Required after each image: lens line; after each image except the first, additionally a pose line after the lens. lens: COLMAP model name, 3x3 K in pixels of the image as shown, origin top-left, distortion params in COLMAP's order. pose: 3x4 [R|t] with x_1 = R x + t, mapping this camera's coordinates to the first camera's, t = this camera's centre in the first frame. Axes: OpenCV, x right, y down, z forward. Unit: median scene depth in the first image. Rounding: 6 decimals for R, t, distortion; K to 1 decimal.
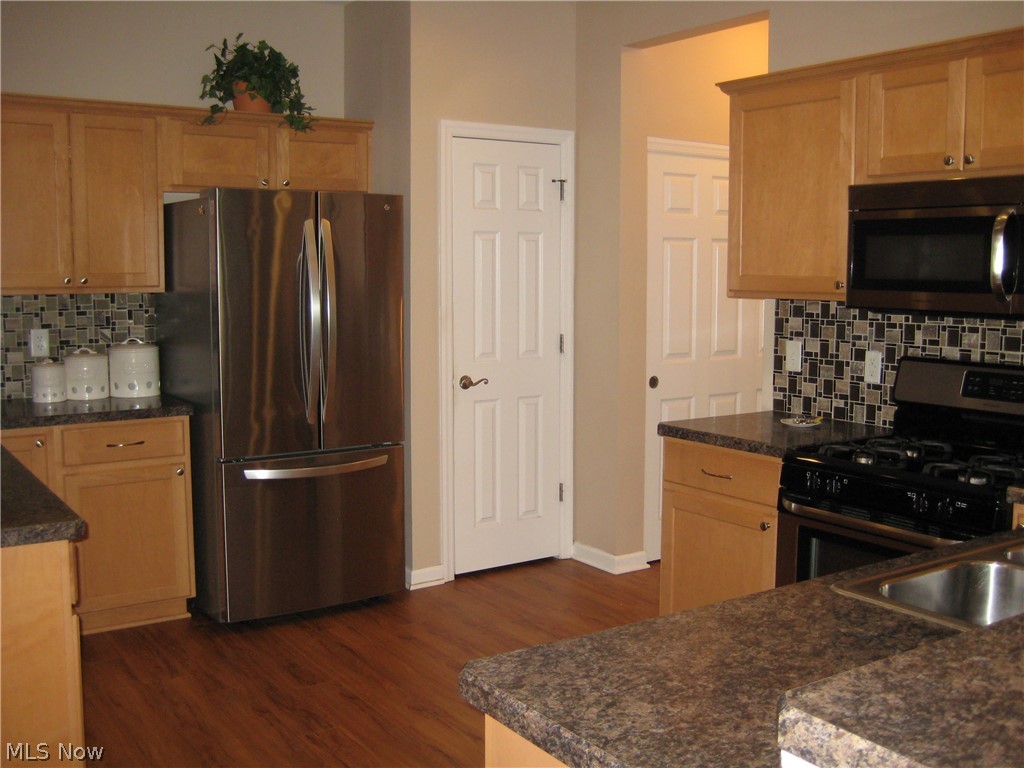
lens RADIAL K [[1047.4, 0, 512.0], [0, 1047.4, 384.0], [0, 0, 1]] dist [-0.106927, 0.012276]
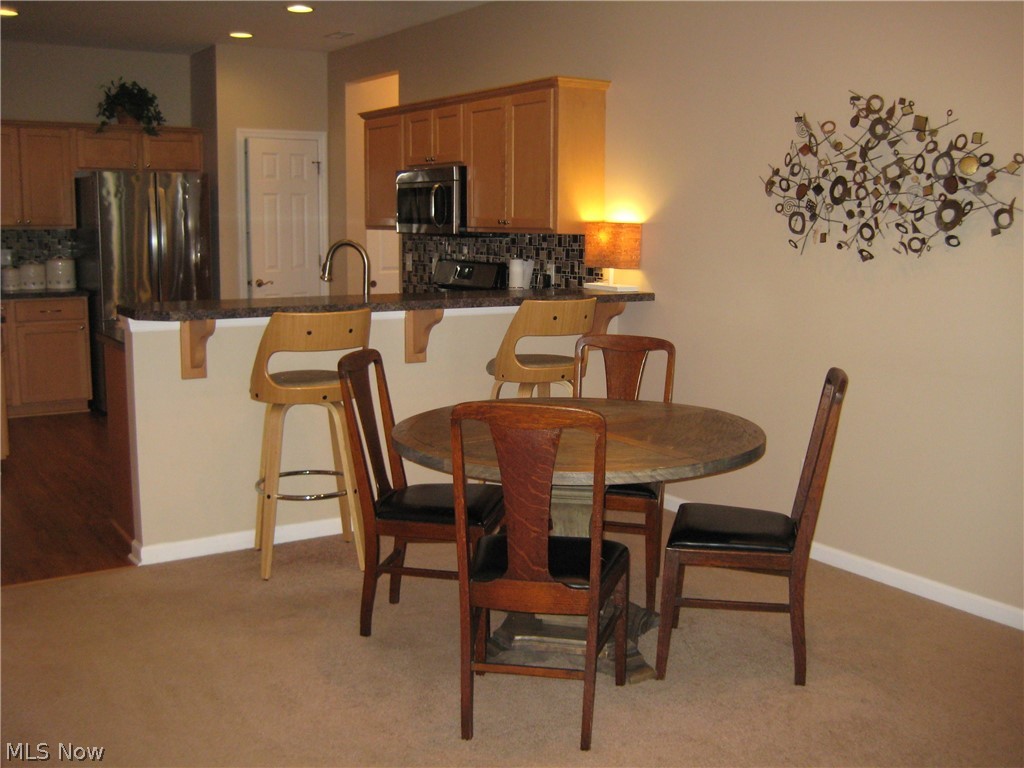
lens RADIAL K [[1040.2, 0, 512.0], [0, 1040.2, 384.0], [0, 0, 1]] dist [-0.071946, -0.004958]
pose [[0.999862, 0.006961, -0.015079, 0.439459], [-0.006321, 0.999094, 0.042089, 0.098883], [0.015358, -0.041988, 0.999000, -0.752771]]
